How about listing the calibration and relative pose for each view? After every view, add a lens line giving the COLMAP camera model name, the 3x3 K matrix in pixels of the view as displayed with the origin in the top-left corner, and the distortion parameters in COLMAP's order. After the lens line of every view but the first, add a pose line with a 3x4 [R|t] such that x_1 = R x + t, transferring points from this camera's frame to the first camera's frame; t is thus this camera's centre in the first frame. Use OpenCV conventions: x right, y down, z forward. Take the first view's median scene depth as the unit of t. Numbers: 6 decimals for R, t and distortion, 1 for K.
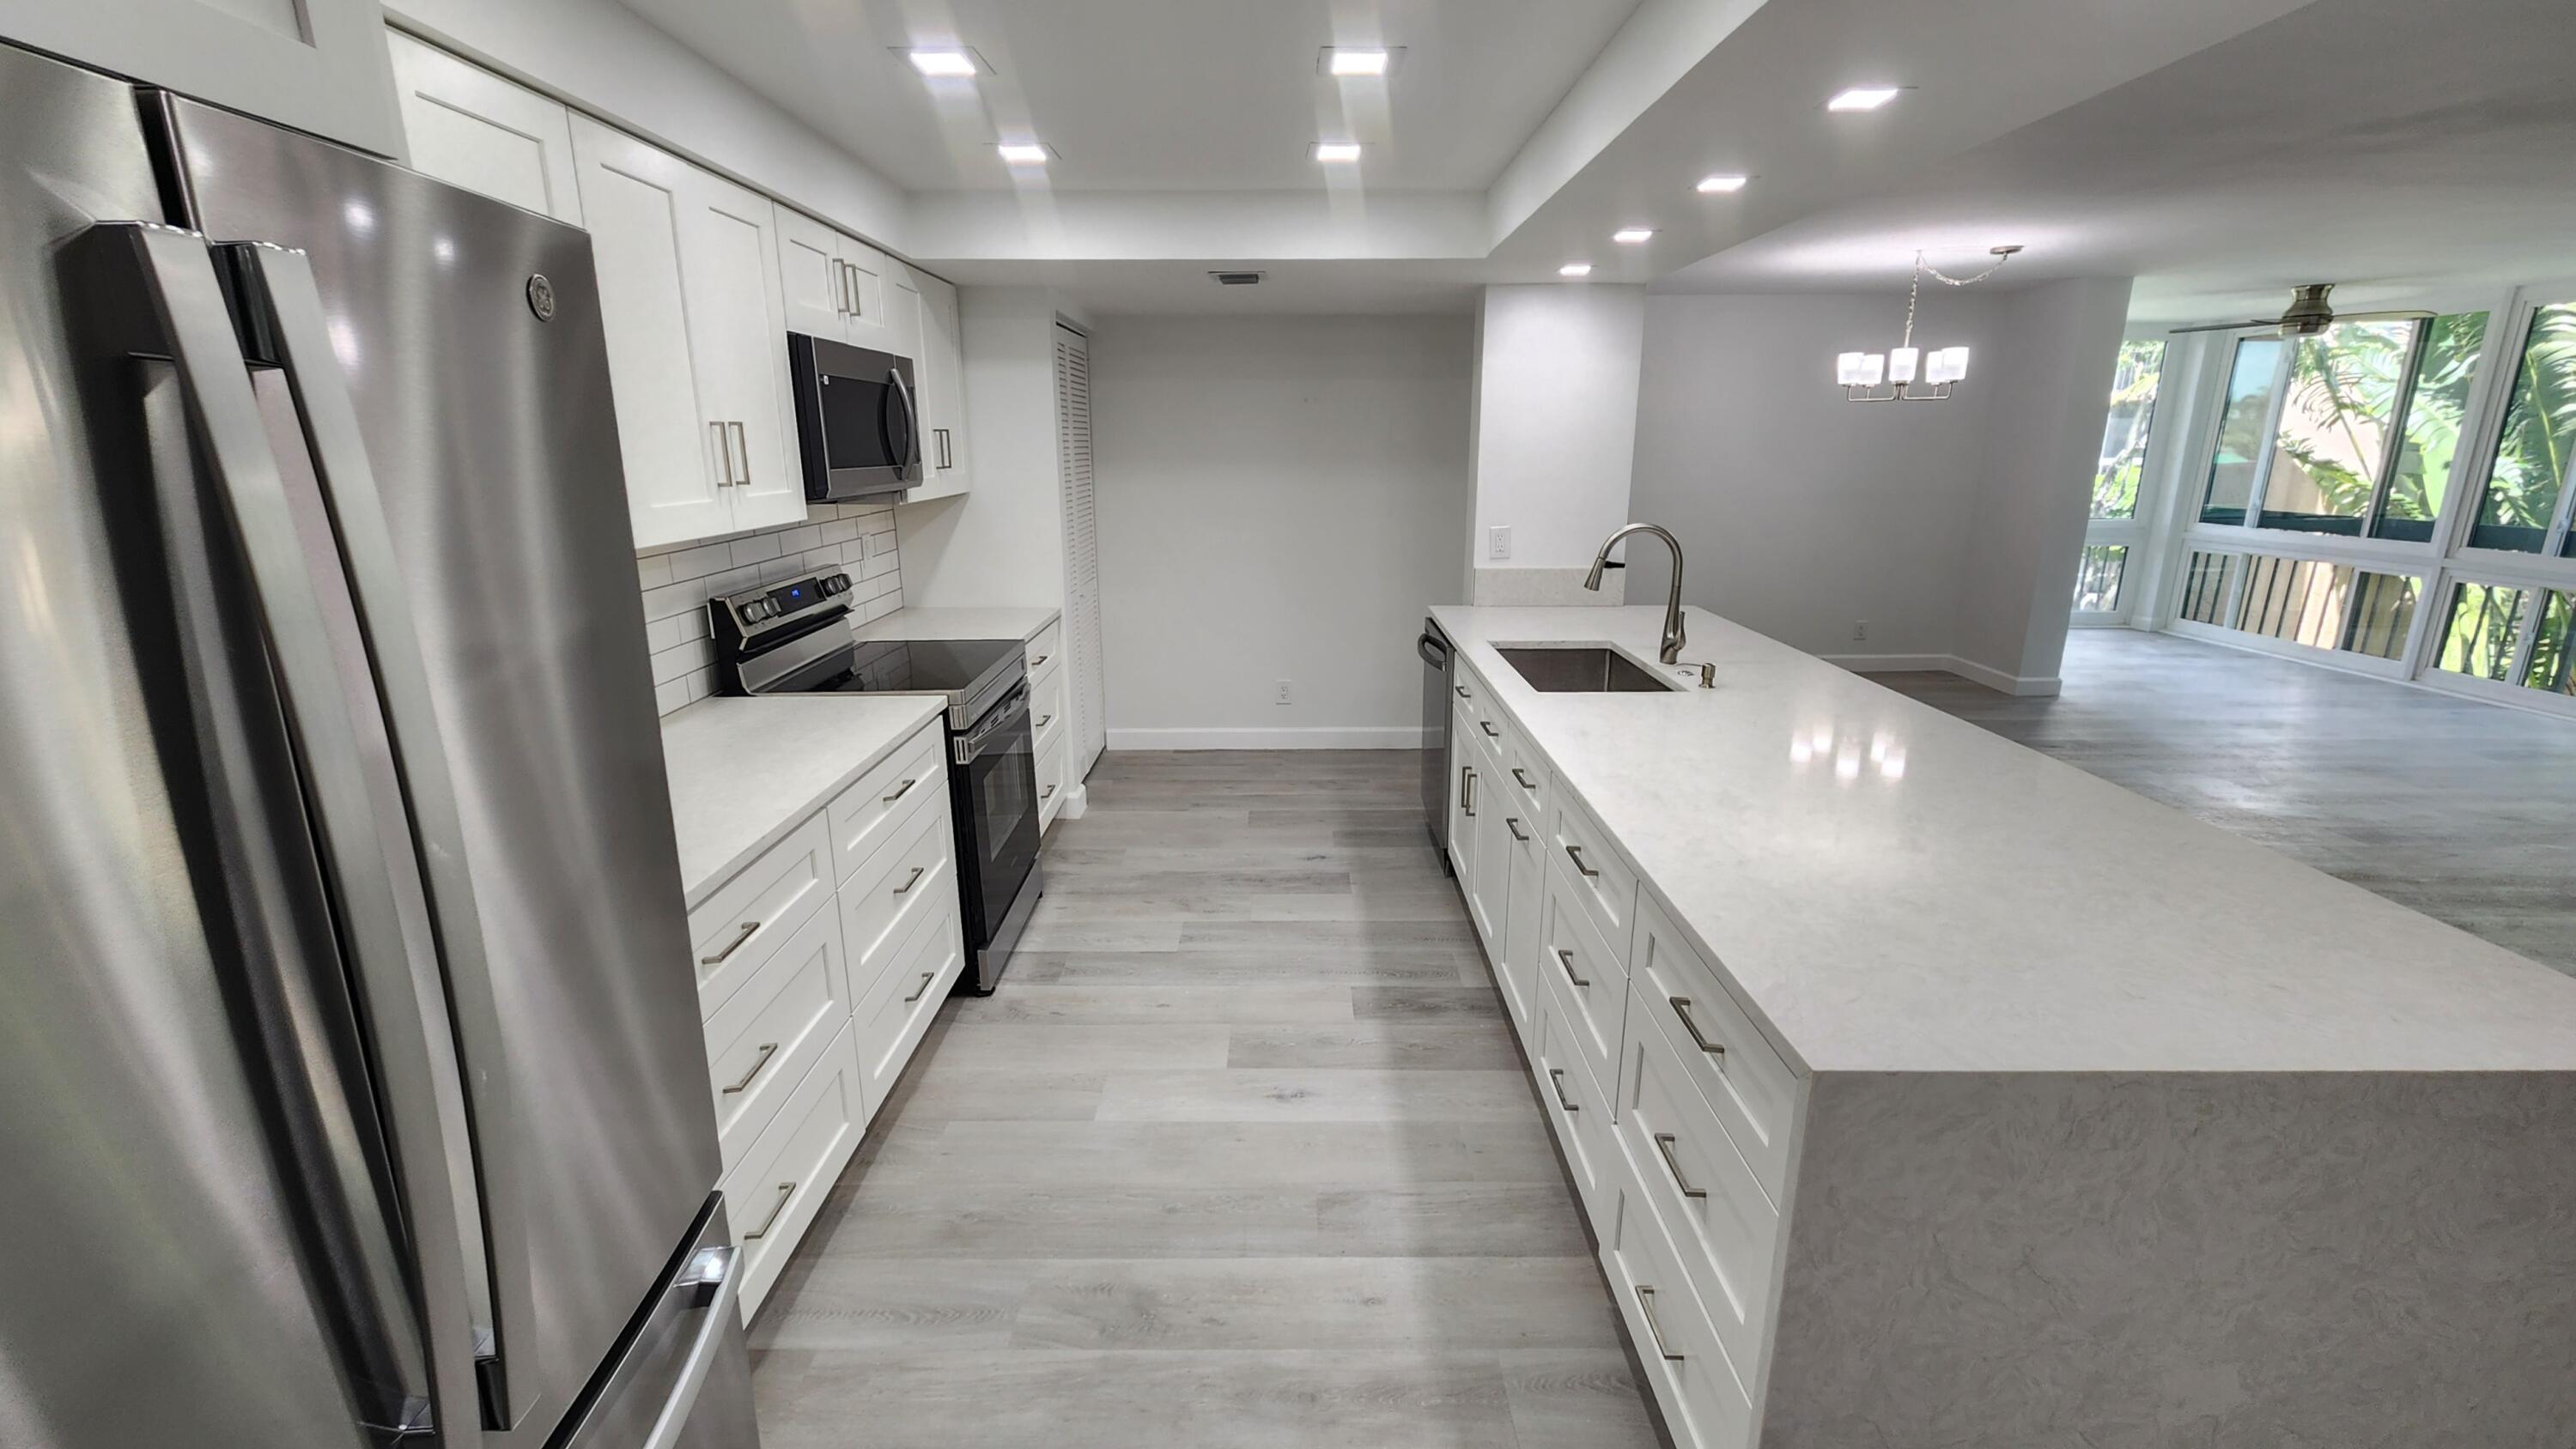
lens RADIAL K [[1078.5, 0, 1288.0], [0, 1078.5, 724.5], [0, 0, 1]] dist [-0.004033, -0.000995]
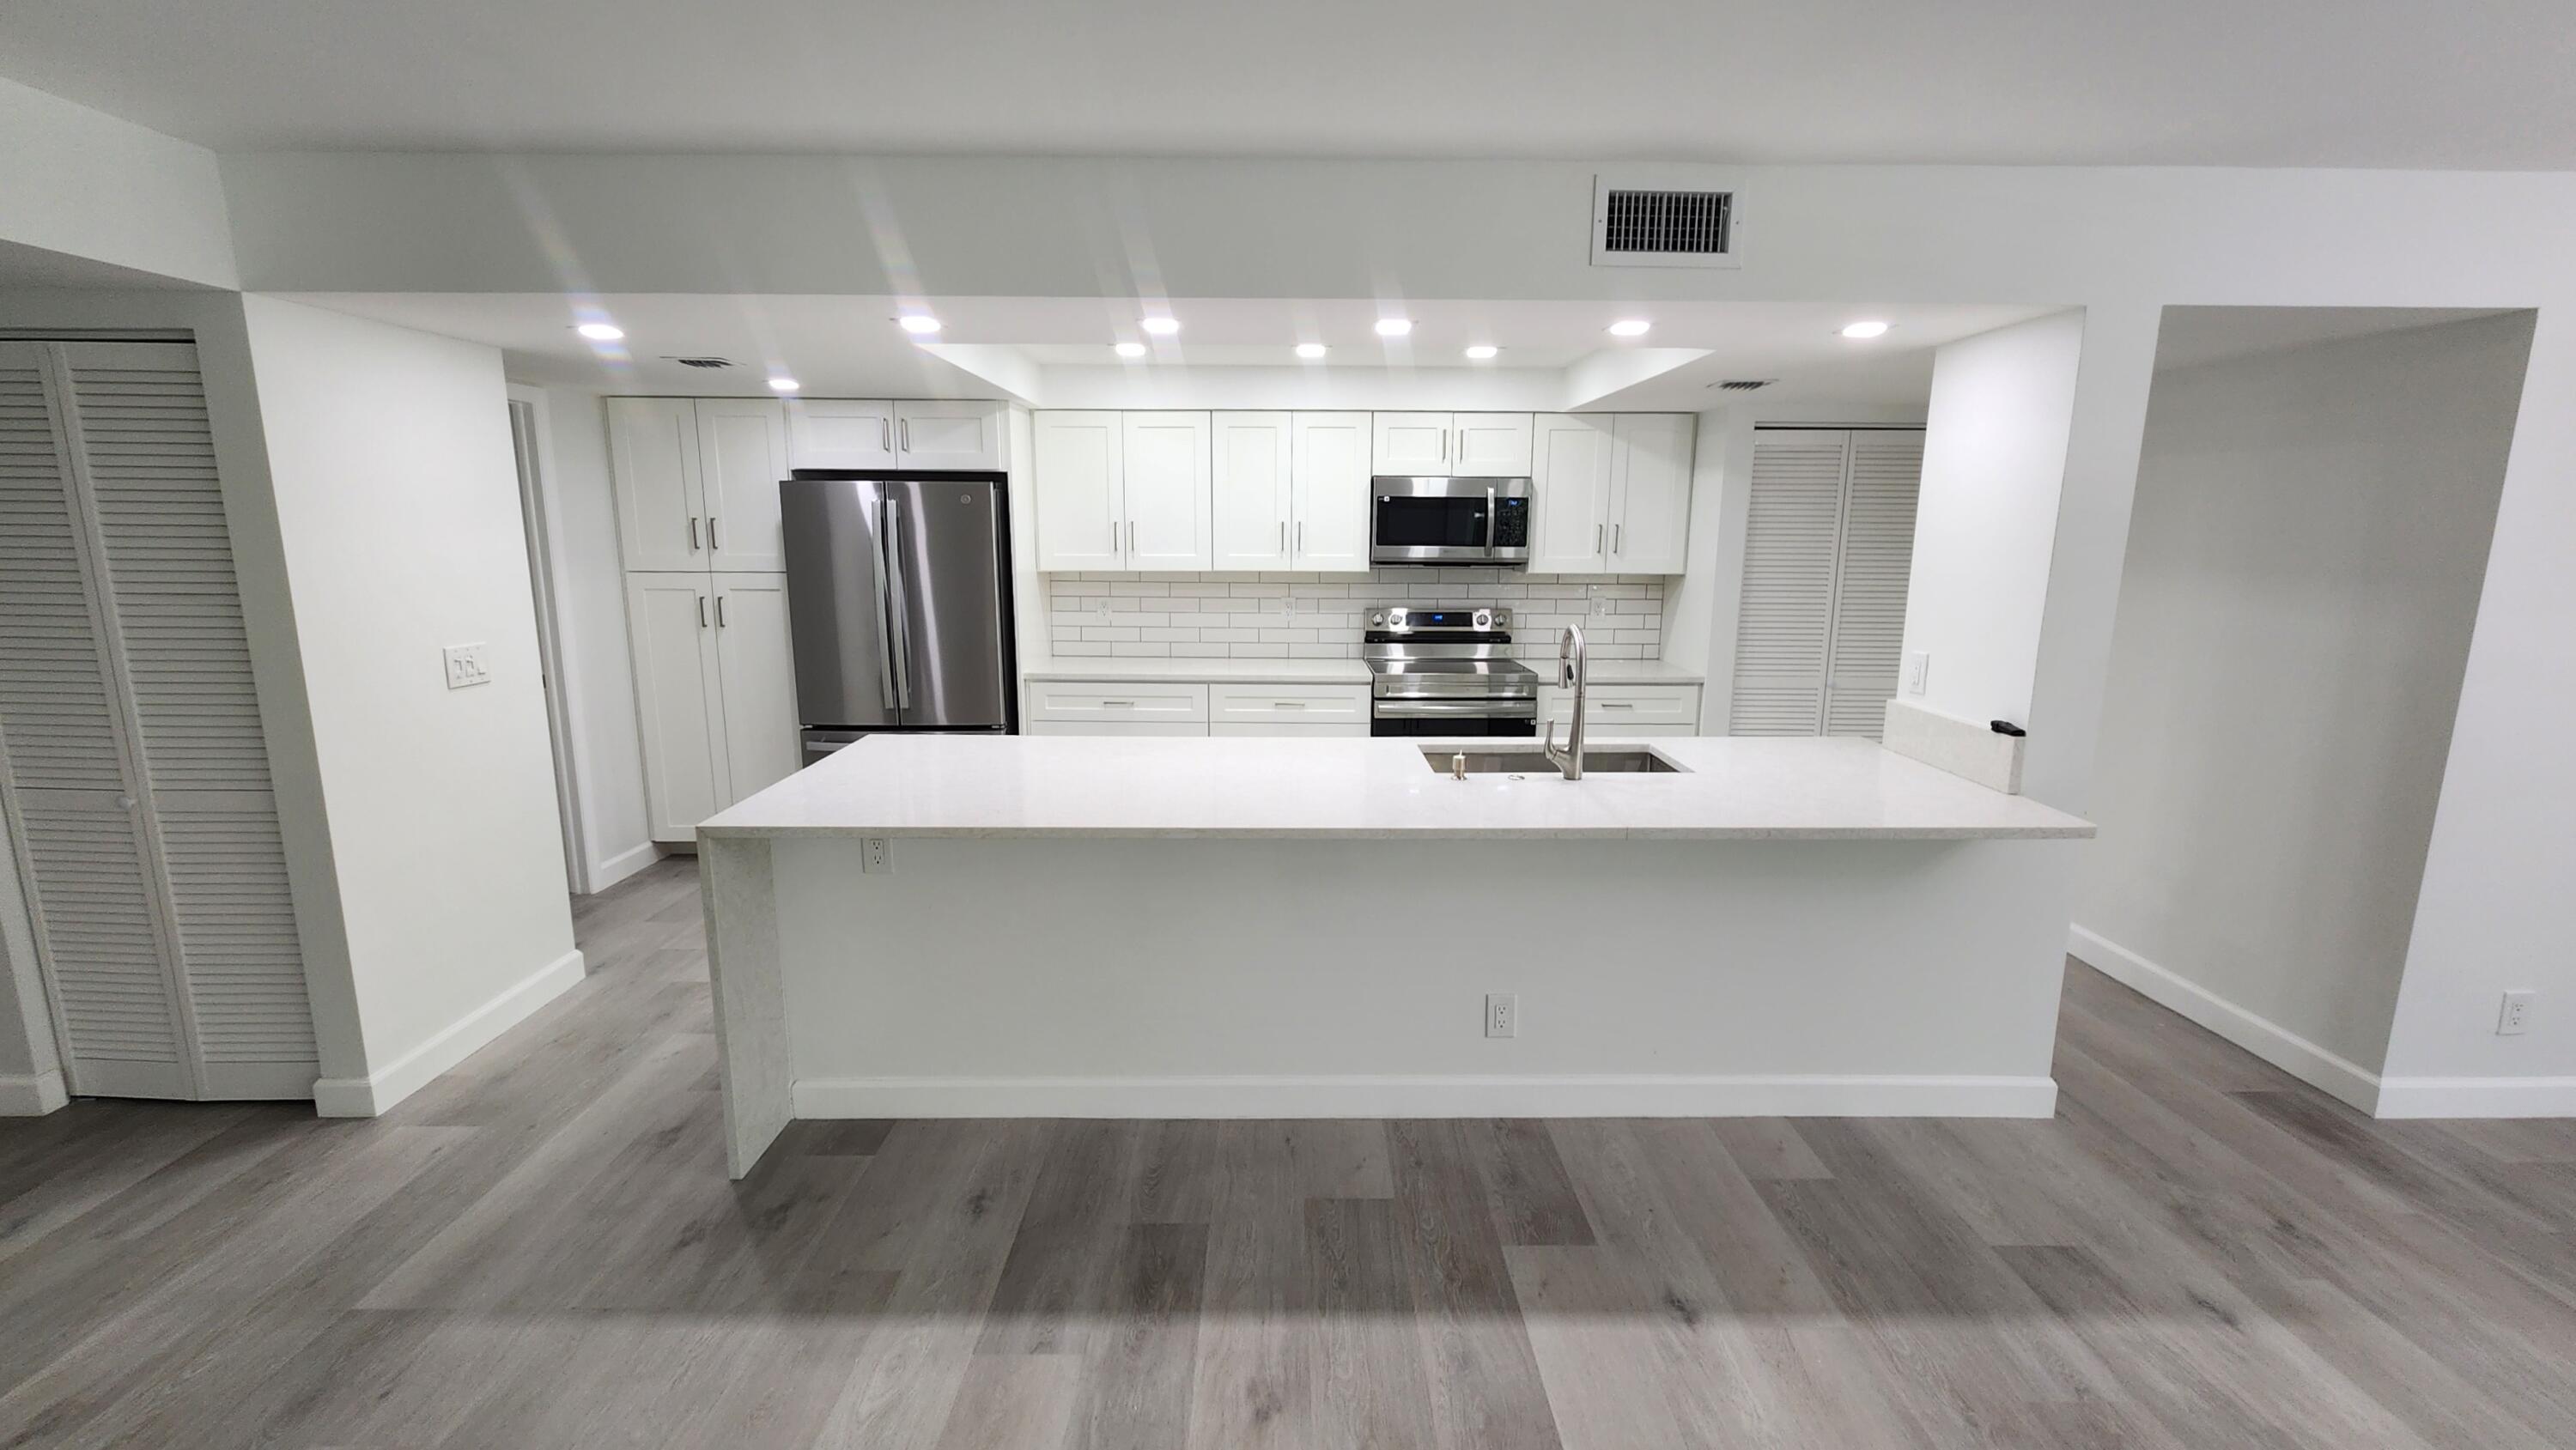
lens RADIAL K [[1078.6, 0, 1288.0], [0, 1078.6, 725.0], [0, 0, 1]] dist [-0.004033, -0.000995]
pose [[0.000784, 0.188306, -0.982110, 0.792227], [-0.262179, 0.947794, 0.181517, -0.129031], [0.965019, 0.257346, 0.050113, 0.449923]]
